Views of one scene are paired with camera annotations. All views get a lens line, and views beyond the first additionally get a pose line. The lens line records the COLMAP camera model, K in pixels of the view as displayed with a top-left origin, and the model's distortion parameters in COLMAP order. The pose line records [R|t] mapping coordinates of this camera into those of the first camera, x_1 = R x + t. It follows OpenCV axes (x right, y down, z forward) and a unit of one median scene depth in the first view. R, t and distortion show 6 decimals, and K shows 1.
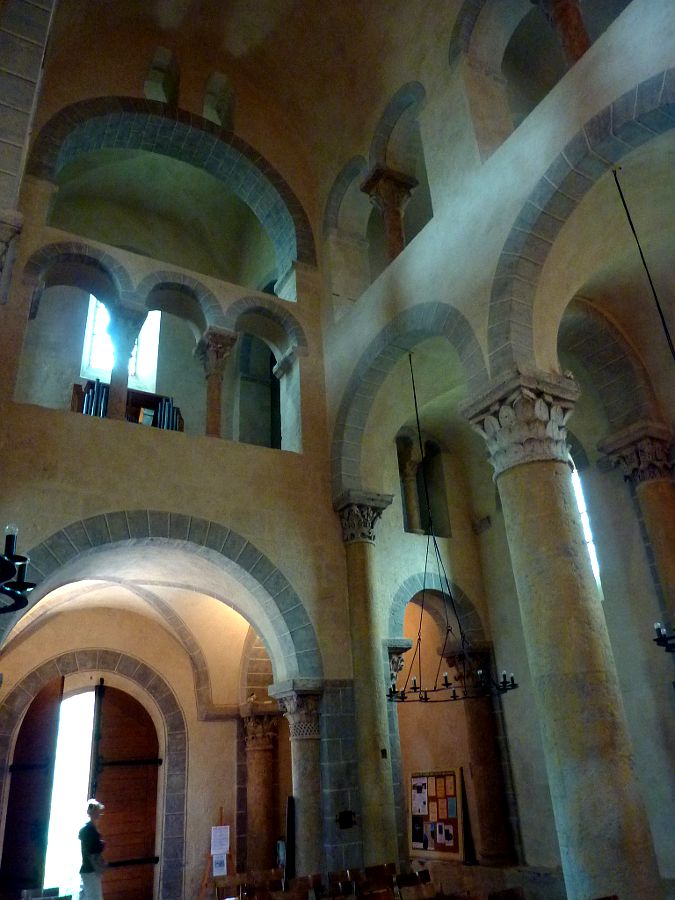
lens RADIAL K [[691.2, 0, 337.5], [0, 691.2, 450.0], [0, 0, 1]] dist [0.004191, 0.001015]
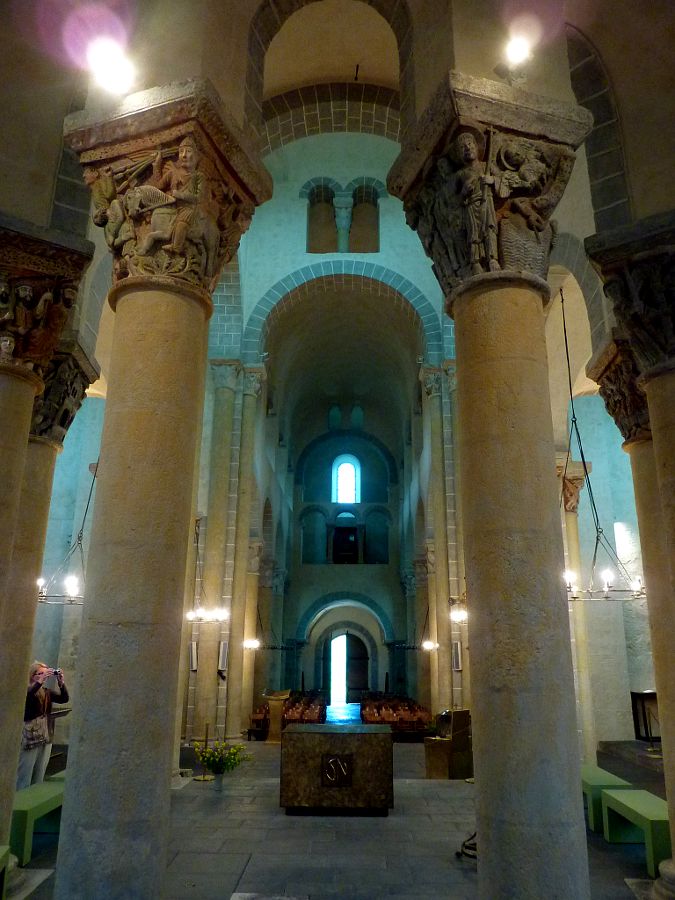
lens RADIAL K [[691.2, 0, 337.5], [0, 691.2, 450.0], [0, 0, 1]] dist [0.004191, 0.001015]
pose [[0.863178, -0.082483, -0.498117, 1.250430], [0.162897, 0.979304, 0.120120, -0.852116], [0.477900, -0.184827, 0.858749, -1.535845]]
